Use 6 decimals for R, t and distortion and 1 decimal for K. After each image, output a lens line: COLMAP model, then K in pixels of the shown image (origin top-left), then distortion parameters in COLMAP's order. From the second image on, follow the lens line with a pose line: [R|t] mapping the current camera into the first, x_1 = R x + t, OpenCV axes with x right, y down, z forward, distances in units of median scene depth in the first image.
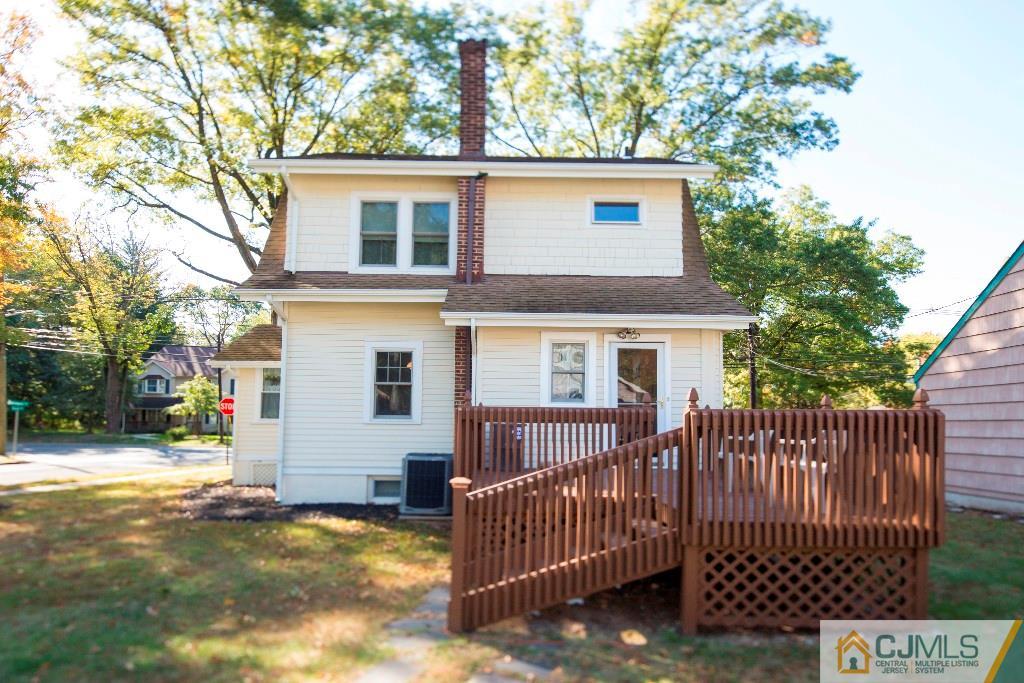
lens RADIAL K [[538.0, 0, 501.6], [0, 538.0, 397.3], [0, 0, 1]] dist [-0.003179, -0.001734]
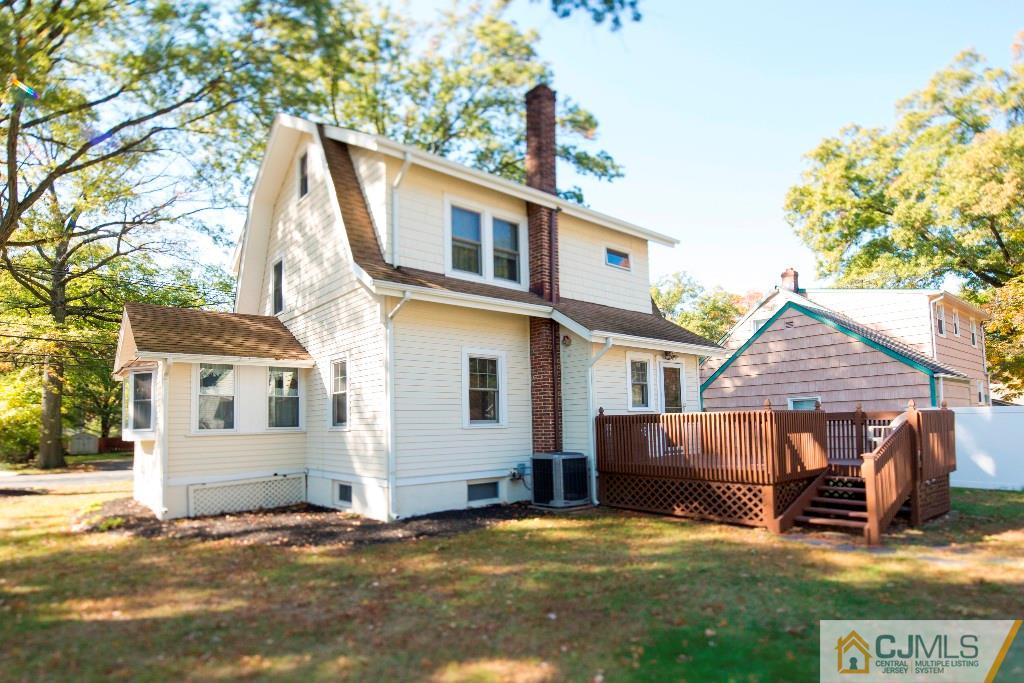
lens RADIAL K [[538.0, 0, 501.6], [0, 538.0, 397.3], [0, 0, 1]] dist [-0.003179, -0.001734]
pose [[0.785416, 0.007406, 0.618924, -0.803727], [-0.001169, 0.999944, -0.010482, 0.000471], [-0.618967, 0.007509, 0.785381, 0.166429]]
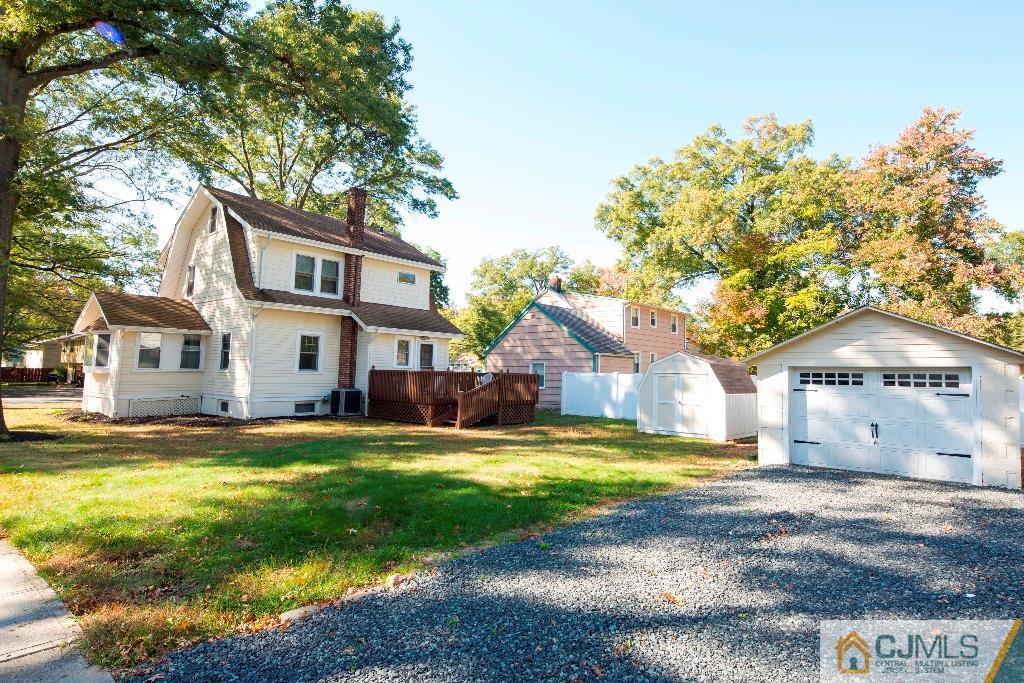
lens RADIAL K [[531.7, 0, 513.2], [0, 531.7, 324.6], [0, 0, 1]] dist [0.001275, -0.000306]
pose [[0.656737, 0.072031, 0.750671, -1.142325], [-0.049818, 0.997397, -0.052122, -0.062904], [-0.752472, -0.003166, 0.658617, -0.788303]]
